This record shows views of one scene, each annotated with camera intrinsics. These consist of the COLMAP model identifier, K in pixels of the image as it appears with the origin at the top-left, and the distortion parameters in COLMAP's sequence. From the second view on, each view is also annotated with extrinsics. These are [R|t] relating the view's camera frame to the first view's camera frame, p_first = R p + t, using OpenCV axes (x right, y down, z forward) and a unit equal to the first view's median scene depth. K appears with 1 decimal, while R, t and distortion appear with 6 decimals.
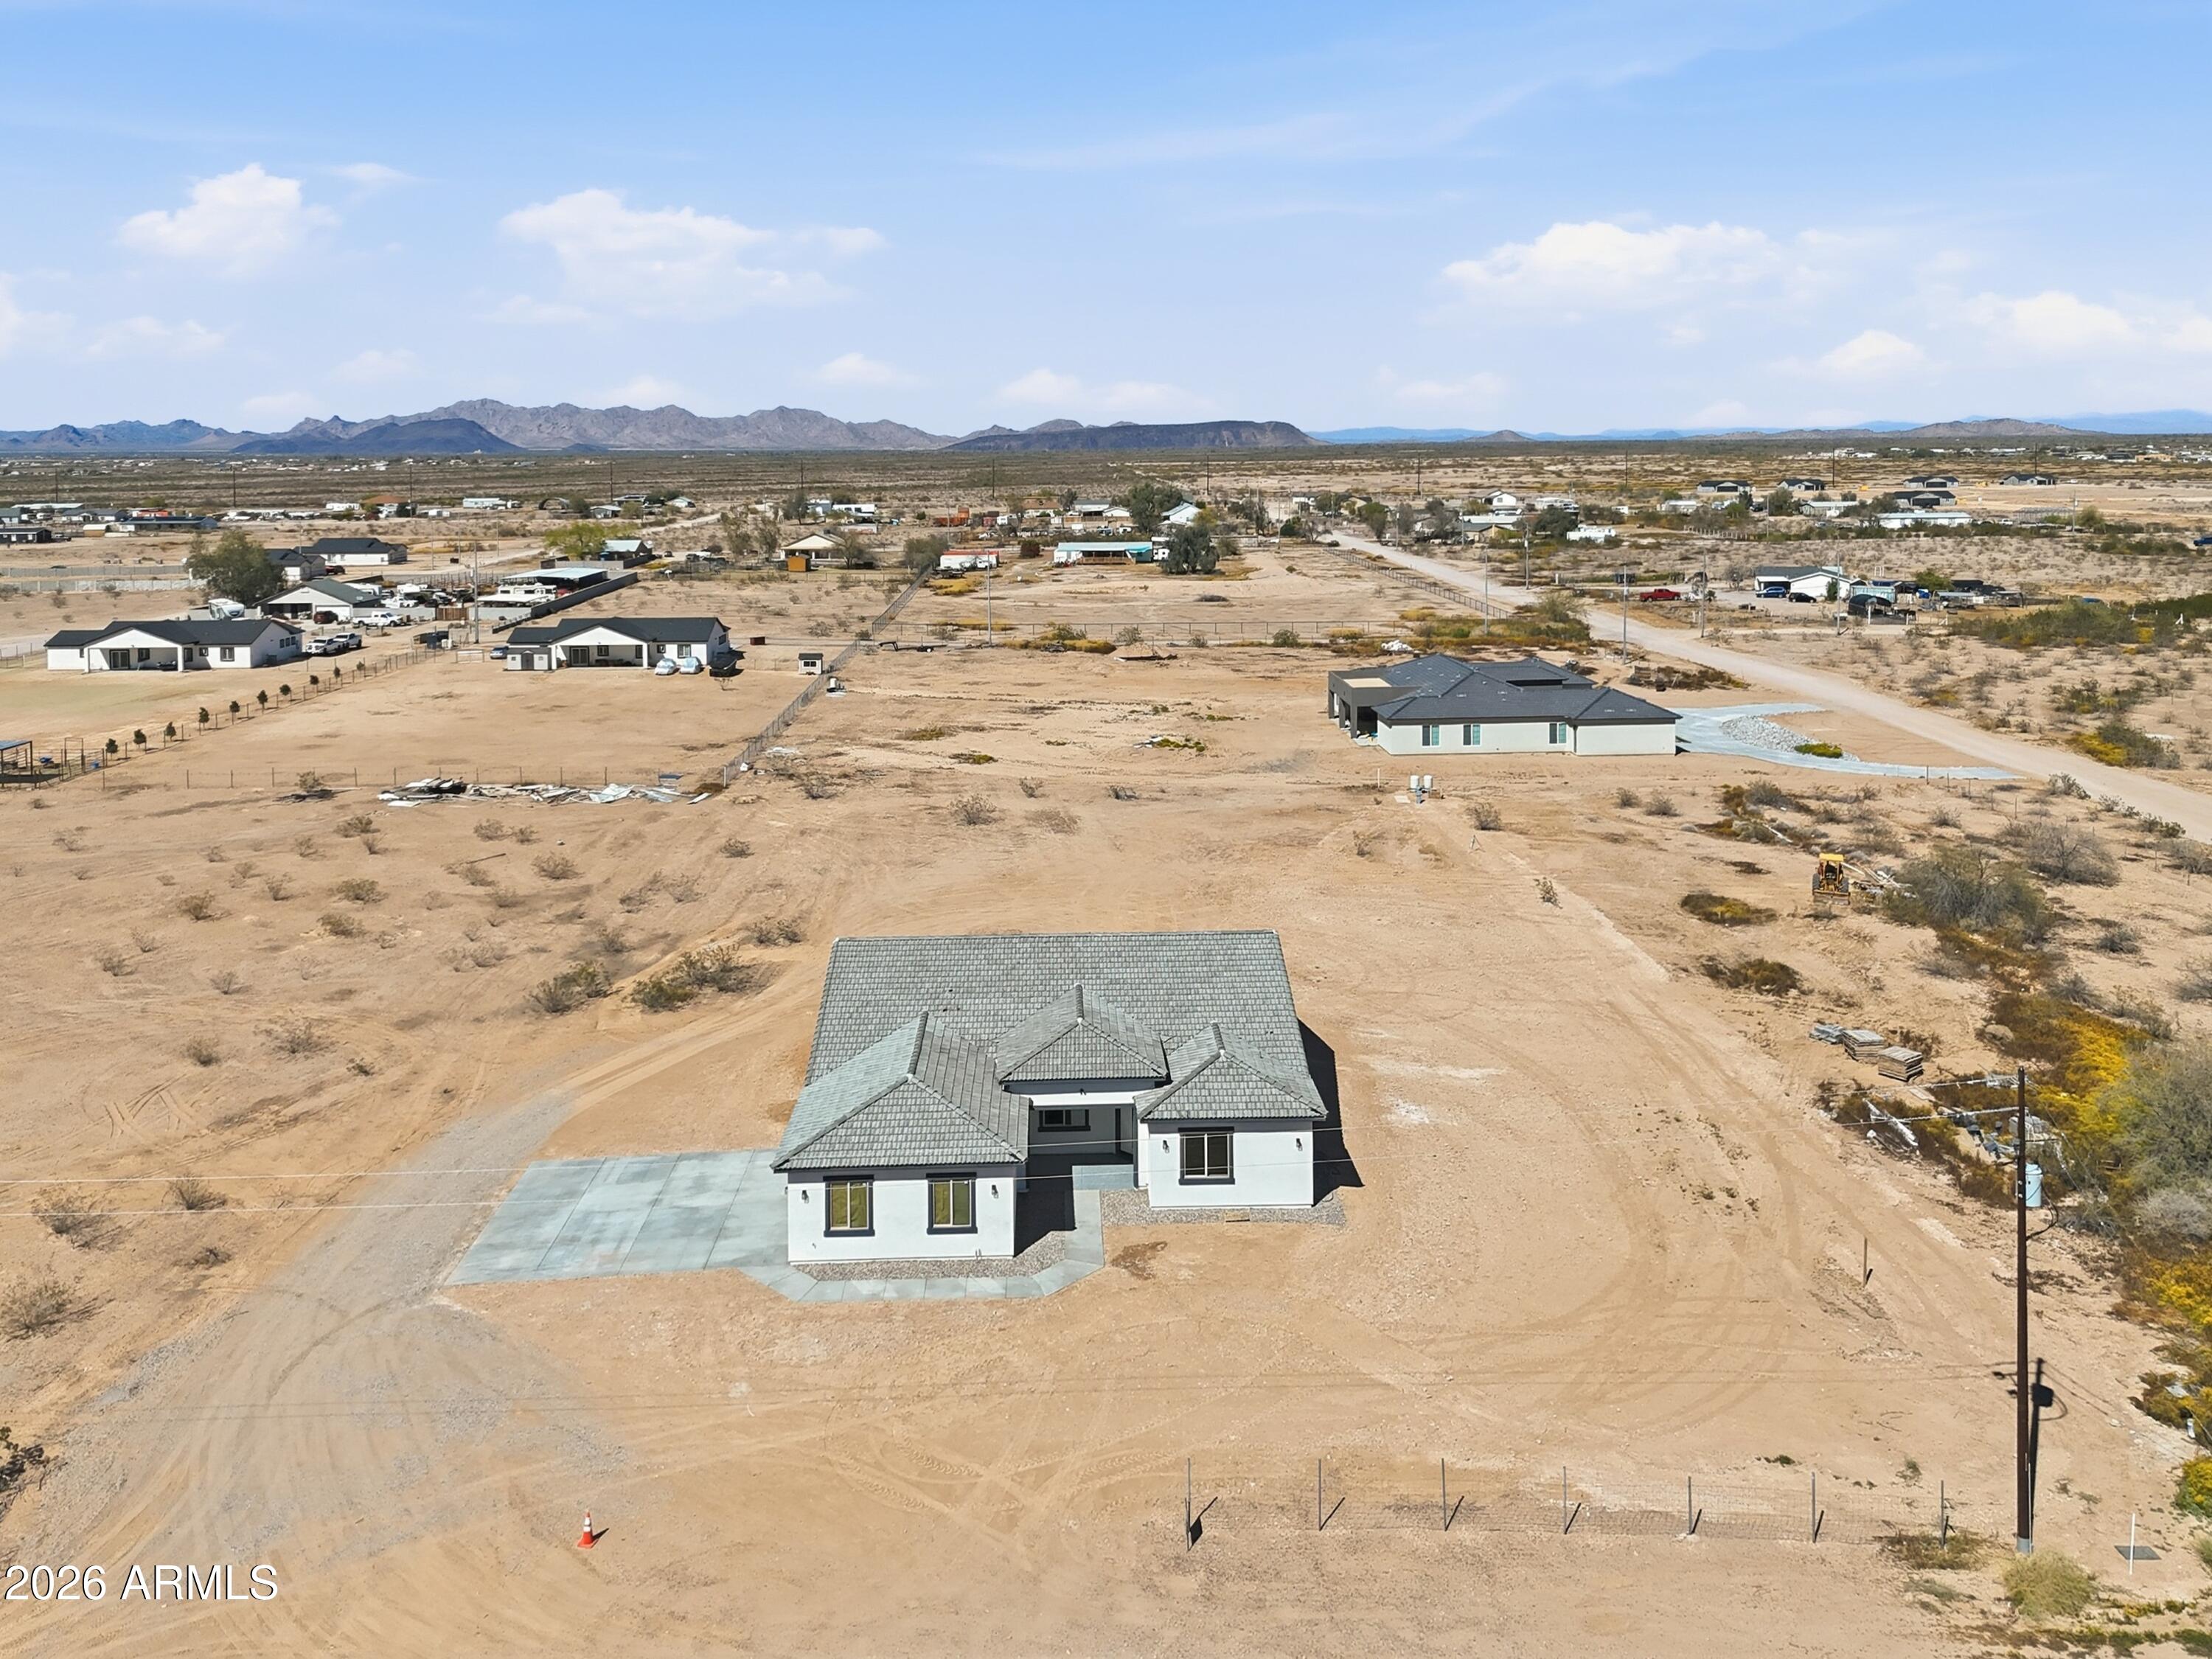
lens RADIAL K [[1721.0, 0, 1106.0], [0, 1721.0, 829.5], [0, 0, 1]] dist [0.089906, -0.103830]
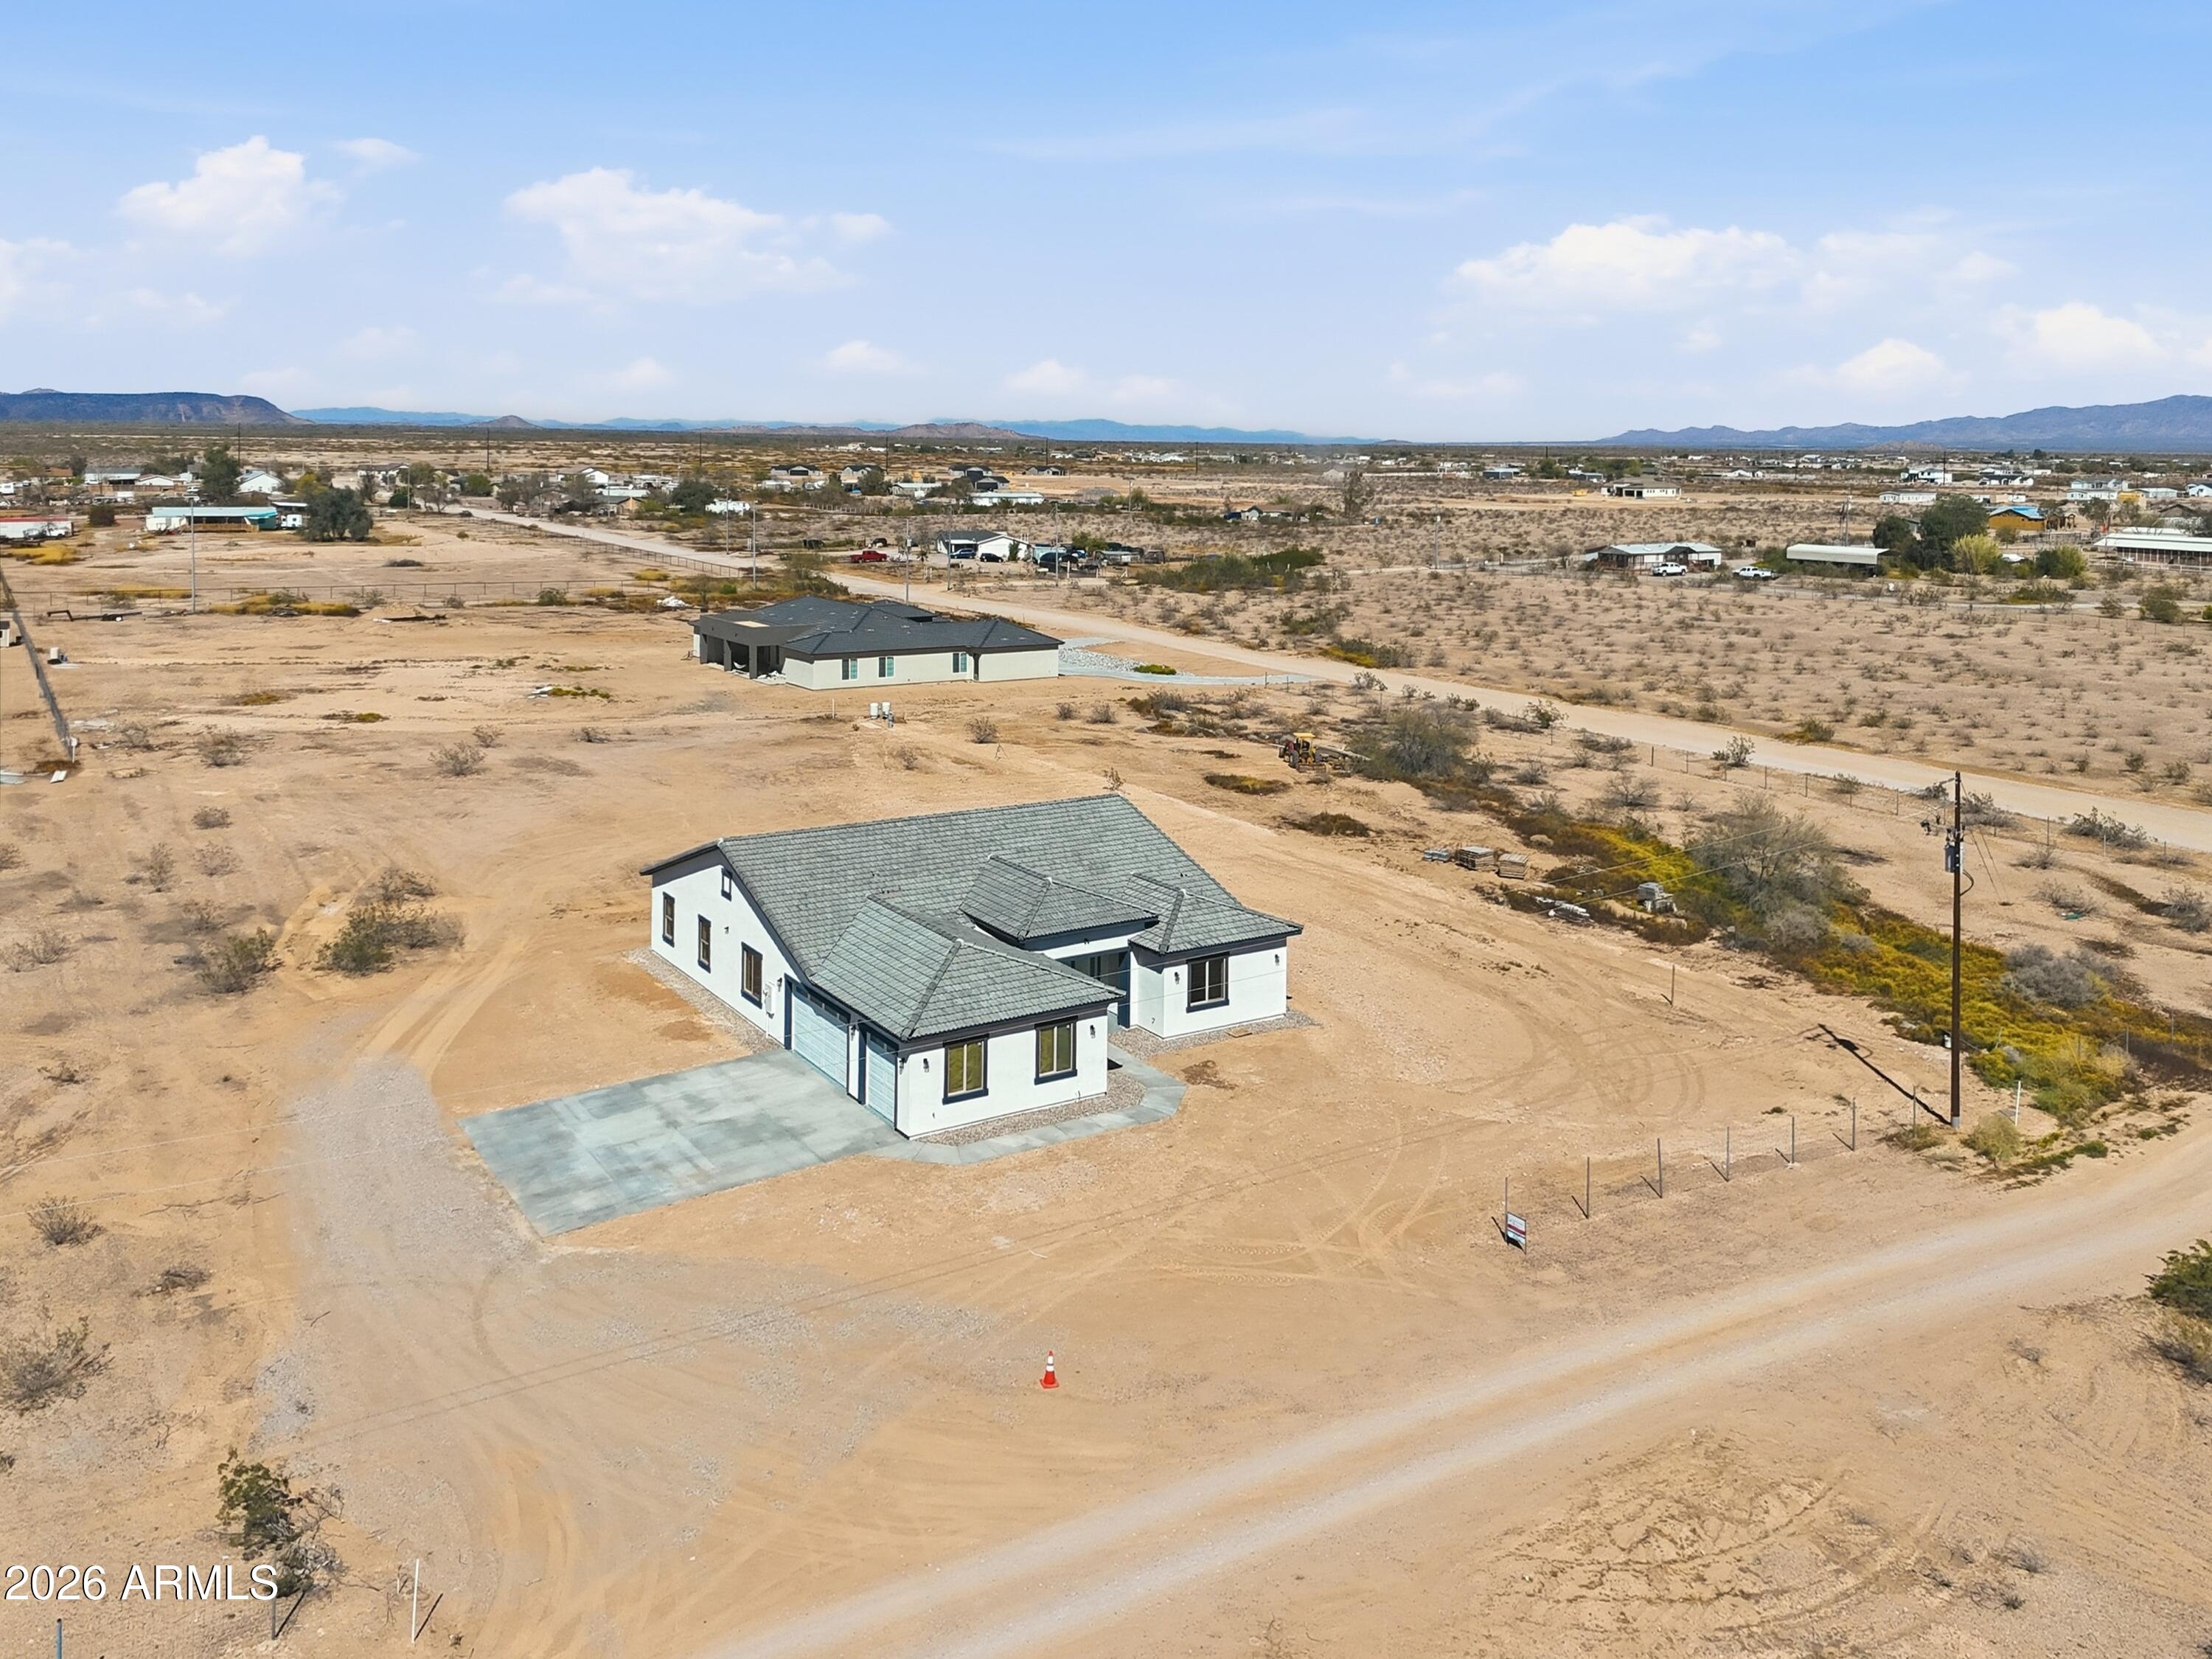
lens RADIAL K [[1728.6, 0, 1097.7], [0, 1728.6, 839.1], [0, 0, 1]] dist [0.098761, -0.116973]
pose [[0.857995, -0.094934, 0.504809, -0.156300], [0.090309, 0.995344, 0.033690, 0.017707], [-0.505657, 0.016684, 0.862573, 0.034507]]
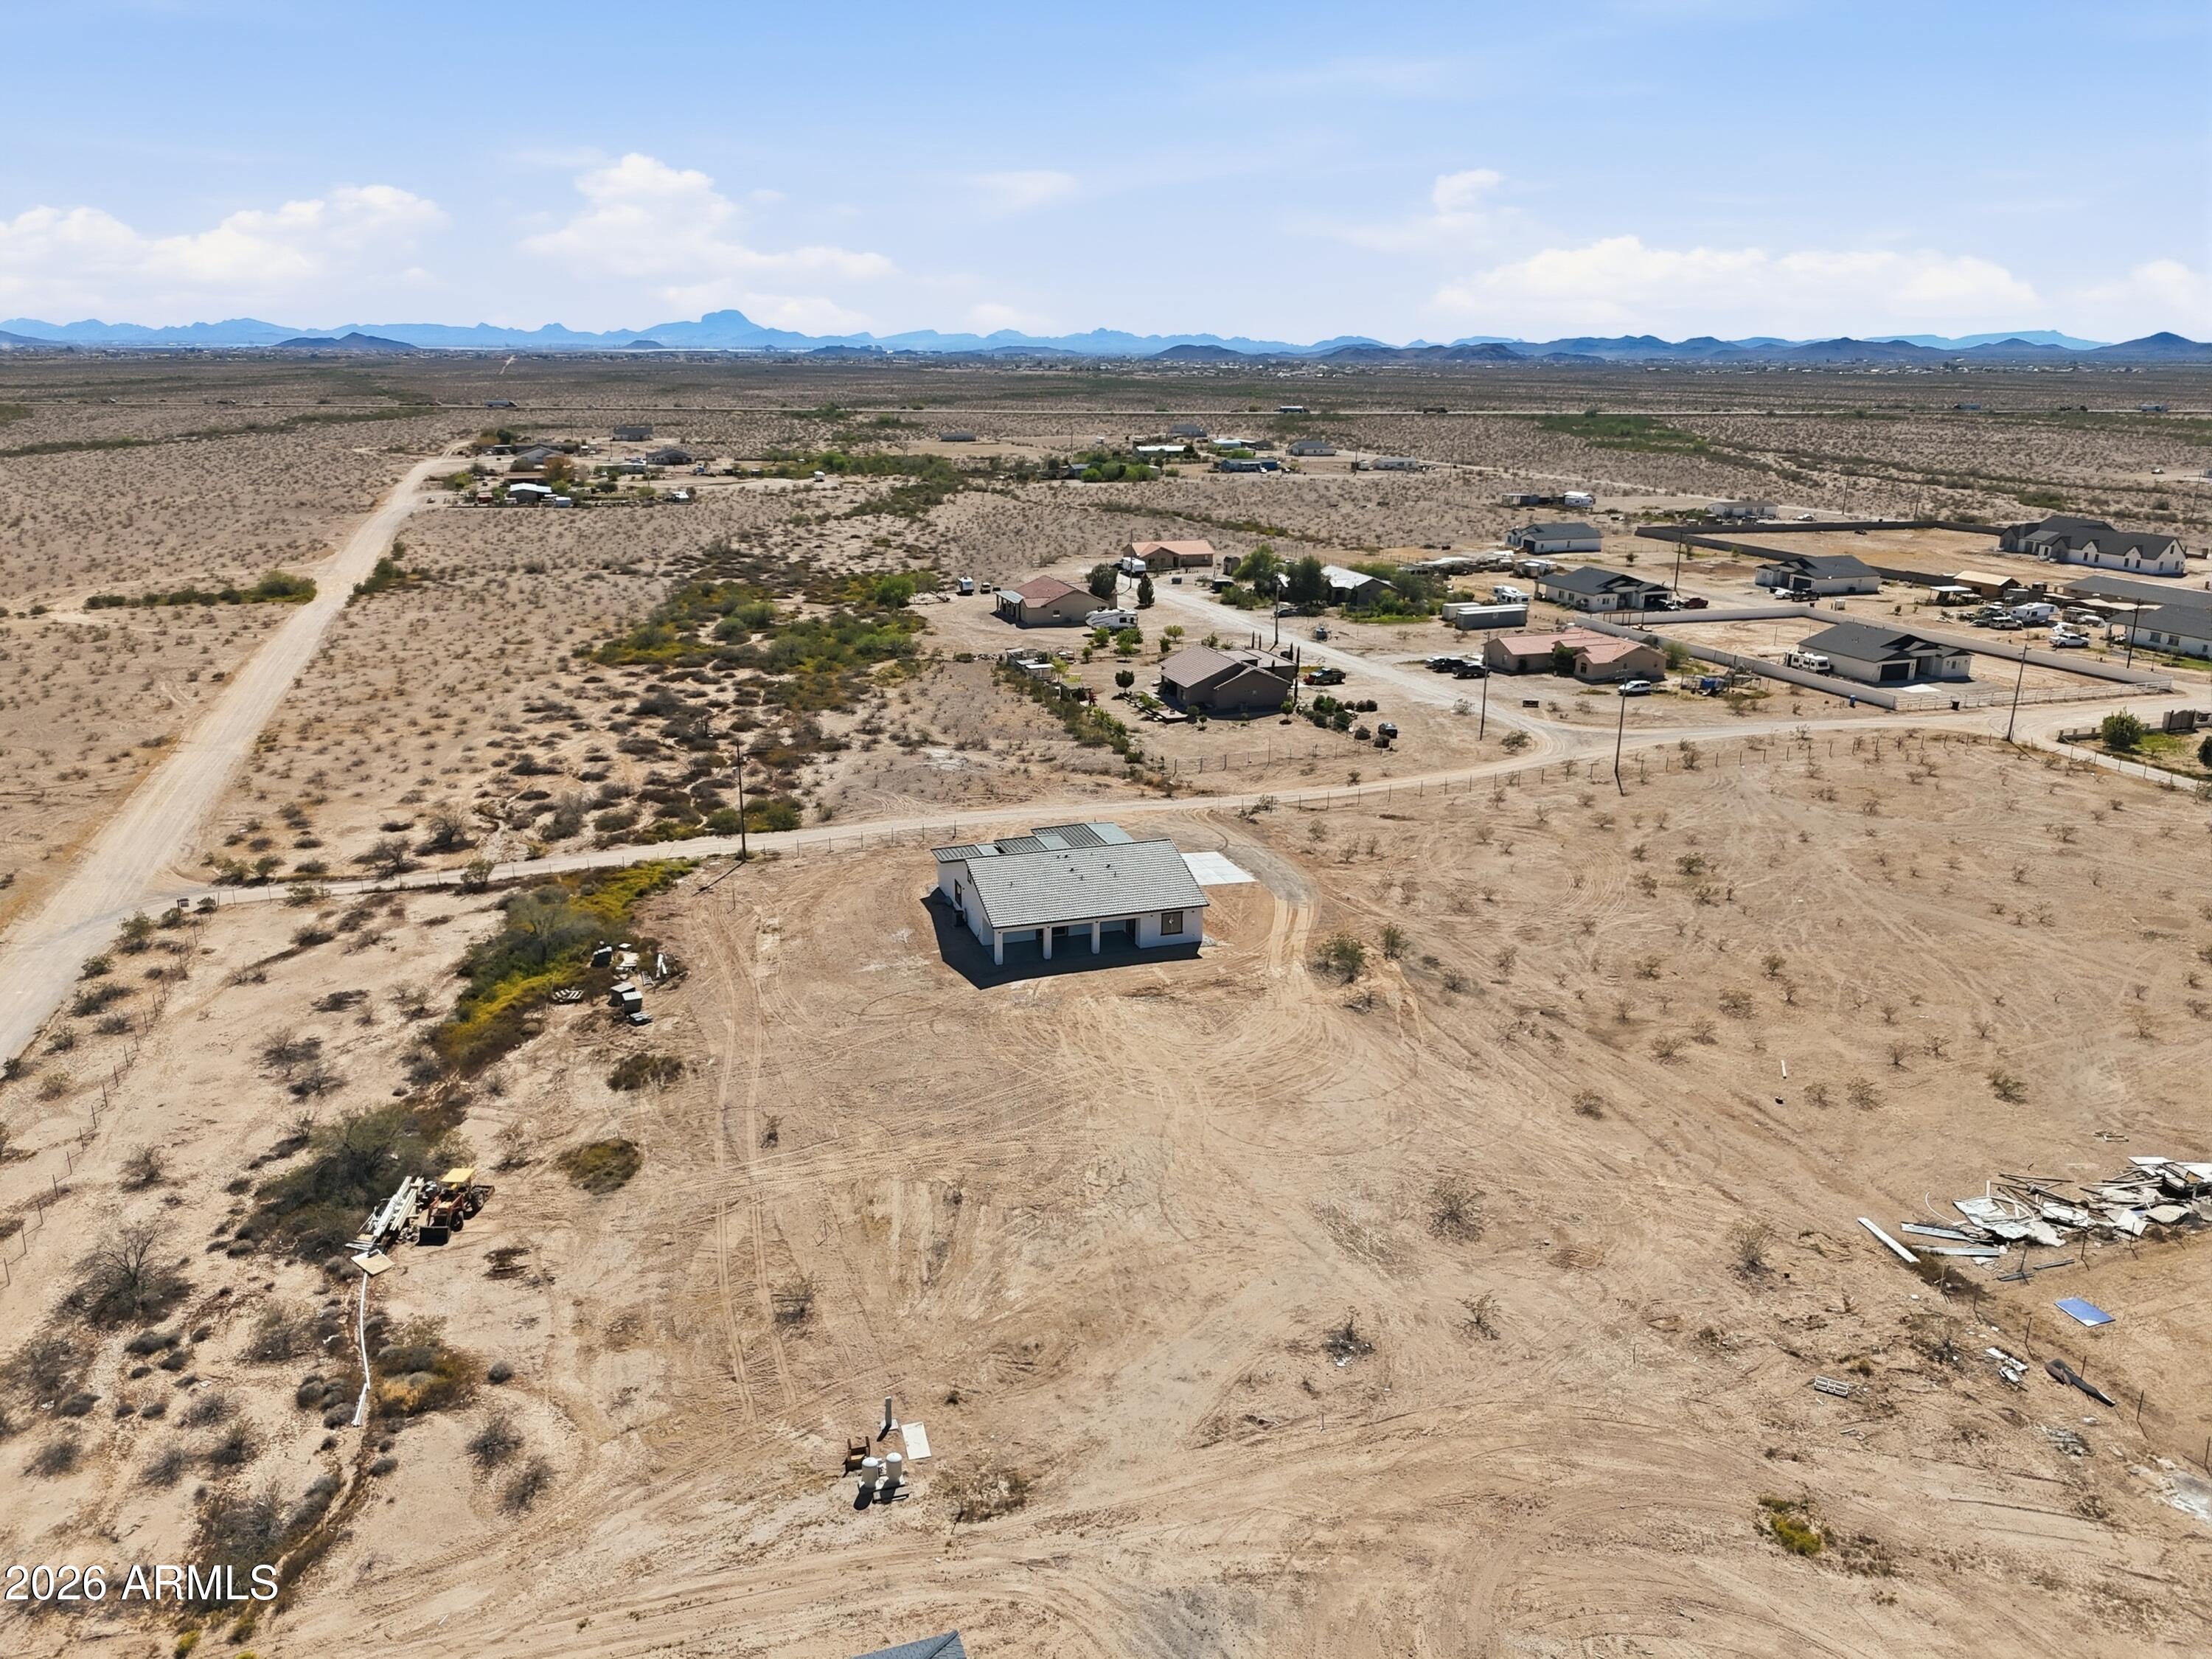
lens RADIAL K [[1628.0, 0, 1096.1], [0, 1628.0, 834.0], [0, 0, 1]] dist [0.080434, -0.081687]
pose [[-0.958903, 0.084831, -0.270757, 0.164057], [-0.058577, 0.874515, 0.481448, -0.312531], [0.277623, 0.477522, -0.833606, 0.920165]]
